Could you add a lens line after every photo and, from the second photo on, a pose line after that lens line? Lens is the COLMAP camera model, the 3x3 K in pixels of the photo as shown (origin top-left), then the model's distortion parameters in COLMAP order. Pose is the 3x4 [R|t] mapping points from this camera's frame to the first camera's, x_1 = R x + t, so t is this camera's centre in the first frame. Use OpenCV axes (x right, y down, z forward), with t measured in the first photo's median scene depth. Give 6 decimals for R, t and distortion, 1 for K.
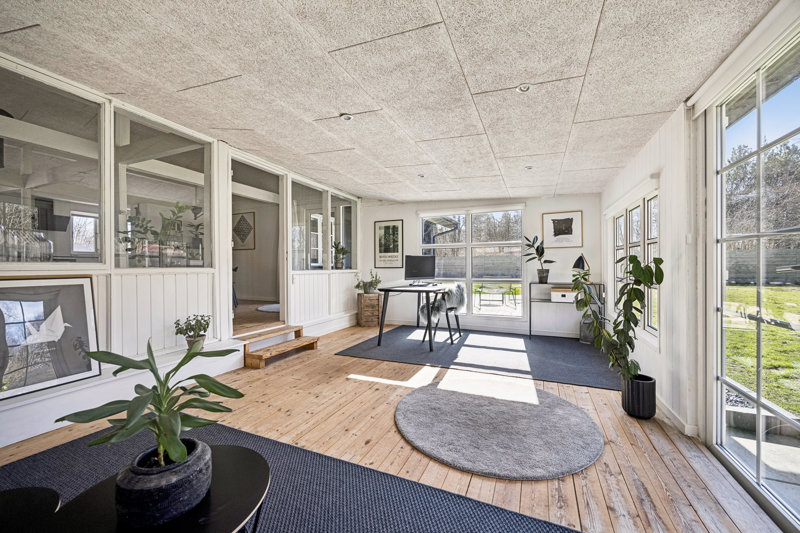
lens RADIAL K [[330.9, 0, 403.9], [0, 330.9, 267.5], [0, 0, 1]] dist [0.003152, 0.000025]
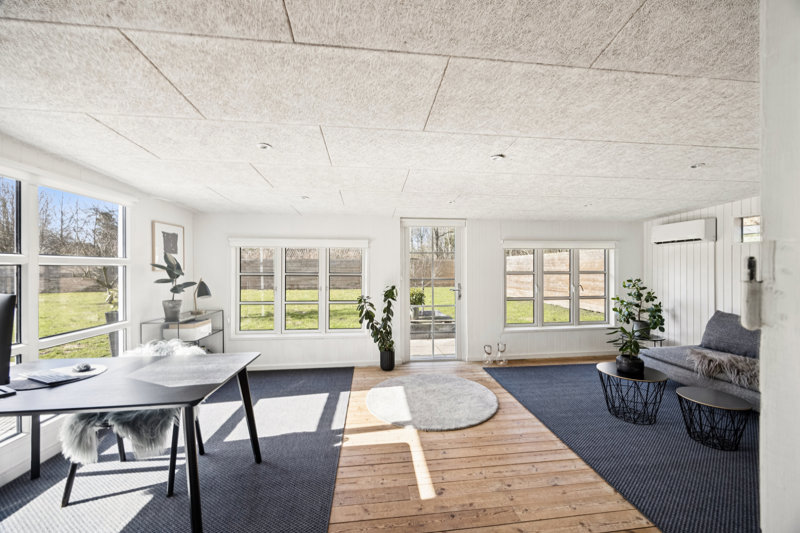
lens RADIAL K [[330.9, 0, 407.5], [0, 330.9, 270.0], [0, 0, 1]] dist [0.003152, 0.000025]
pose [[-0.559403, 0.002862, 0.828891, -0.629915], [0.002499, 0.999995, -0.001766, -0.080921], [-0.828892, 0.001084, -0.559407, 1.338527]]
